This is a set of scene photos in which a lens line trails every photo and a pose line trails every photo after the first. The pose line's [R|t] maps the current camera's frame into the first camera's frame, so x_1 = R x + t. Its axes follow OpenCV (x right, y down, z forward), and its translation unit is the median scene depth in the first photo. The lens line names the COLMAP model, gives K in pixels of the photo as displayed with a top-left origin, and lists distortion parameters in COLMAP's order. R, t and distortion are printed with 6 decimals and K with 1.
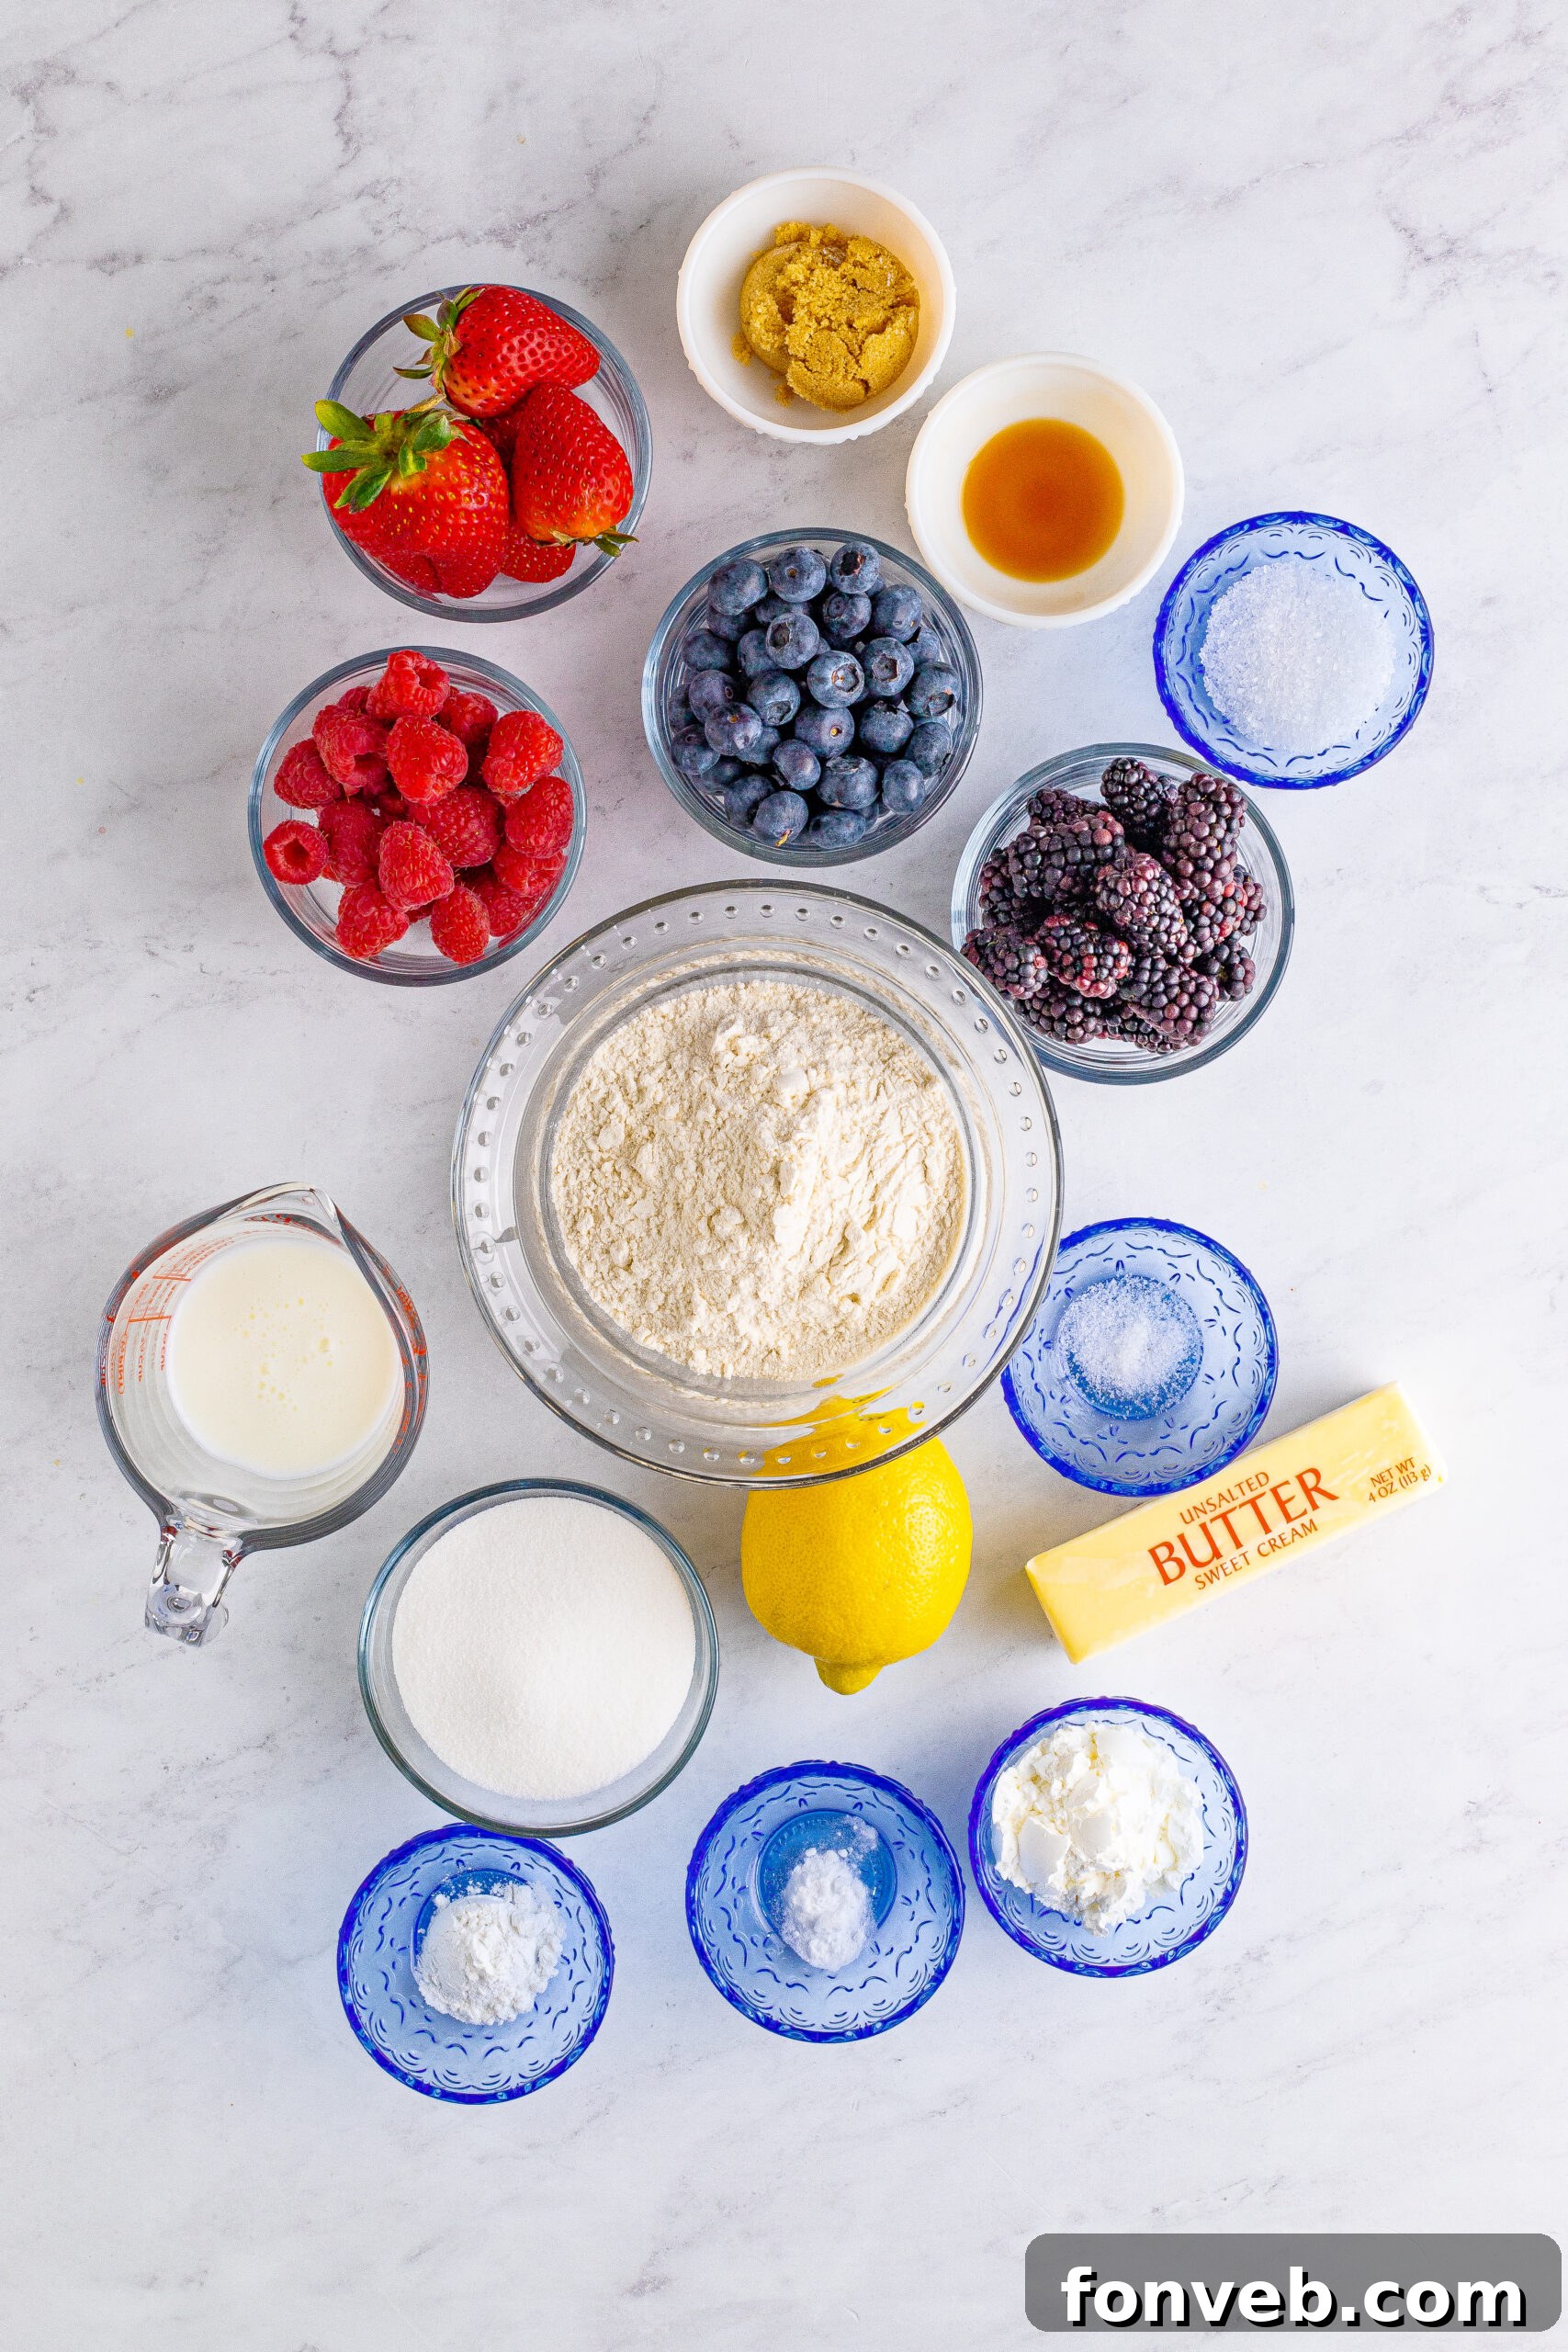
lens RADIAL K [[7948.0, 0, 784.0], [0, 7948.0, 1176.0], [0, 0, 1]] dist [-0.091743, 0.104392]
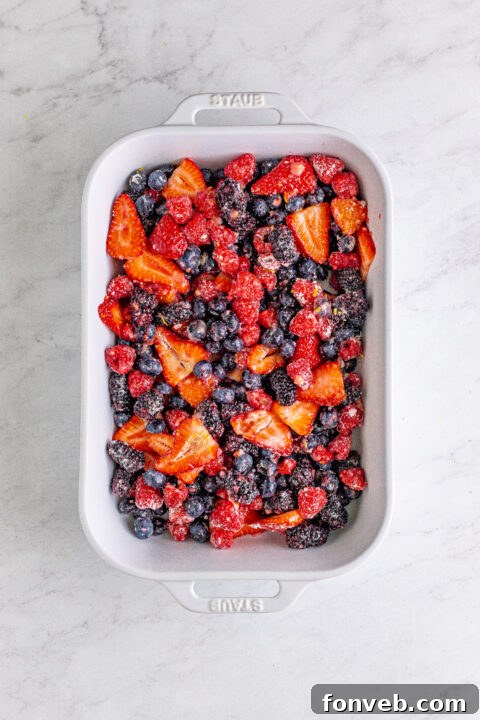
lens RADIAL K [[2433.3, 0, 240.0], [0, 2433.3, 360.0], [0, 0, 1]] dist [-0.091743, 0.104392]
pose [[0.999810, -0.019303, 0.002794, -0.011674], [0.019309, 0.999811, -0.002207, -0.018031], [-0.002751, 0.002260, 0.999994, 0.152409]]
